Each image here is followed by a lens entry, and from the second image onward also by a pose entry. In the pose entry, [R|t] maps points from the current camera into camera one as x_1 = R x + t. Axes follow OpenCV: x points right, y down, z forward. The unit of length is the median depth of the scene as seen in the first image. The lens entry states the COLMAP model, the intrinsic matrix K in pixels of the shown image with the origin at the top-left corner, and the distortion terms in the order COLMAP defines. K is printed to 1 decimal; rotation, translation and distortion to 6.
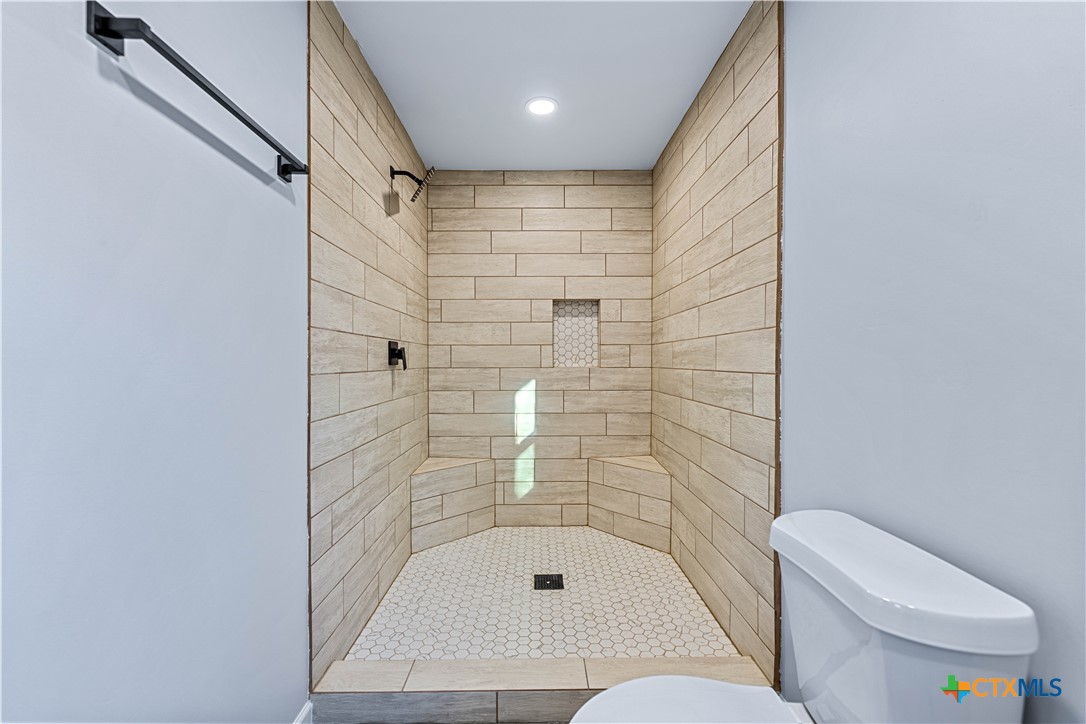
lens RADIAL K [[447.7, 0, 542.4], [0, 447.7, 364.2], [0, 0, 1]] dist [0.001956, -0.005773]
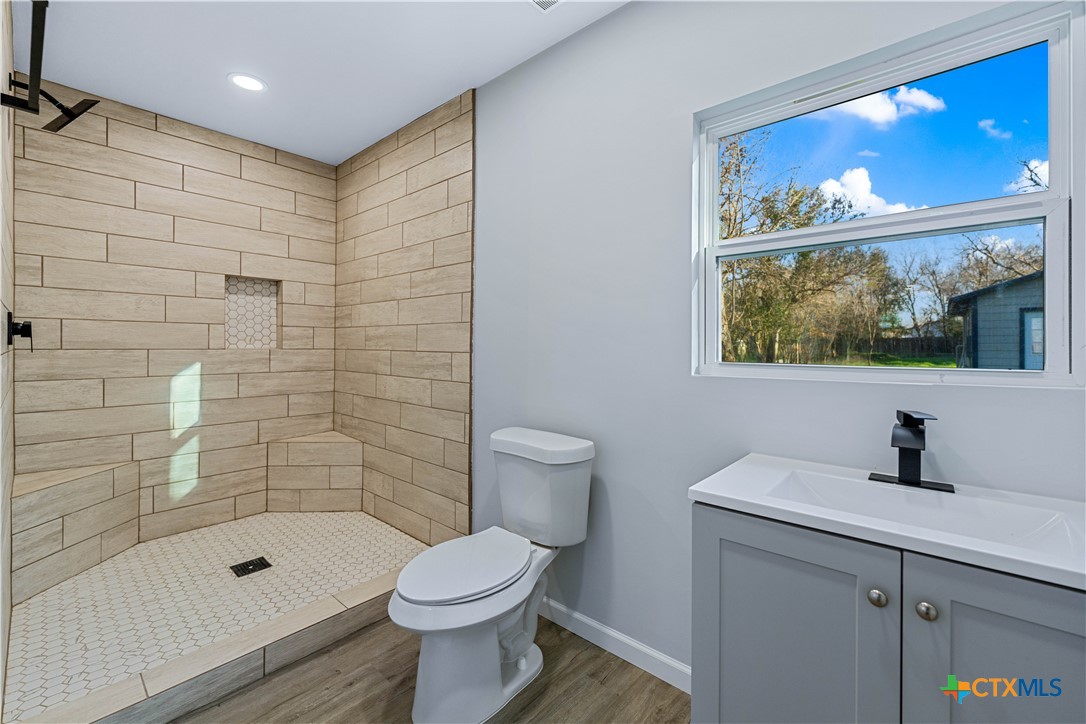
lens RADIAL K [[427.8, 0, 578.9], [0, 427.8, 346.0], [0, 0, 1]] dist [-0.000077, 0.000033]
pose [[0.627131, 0.006137, 0.778889, -0.215889], [-0.004544, 0.999981, -0.004221, 0.001875], [-0.778900, -0.000892, 0.627147, -0.119576]]
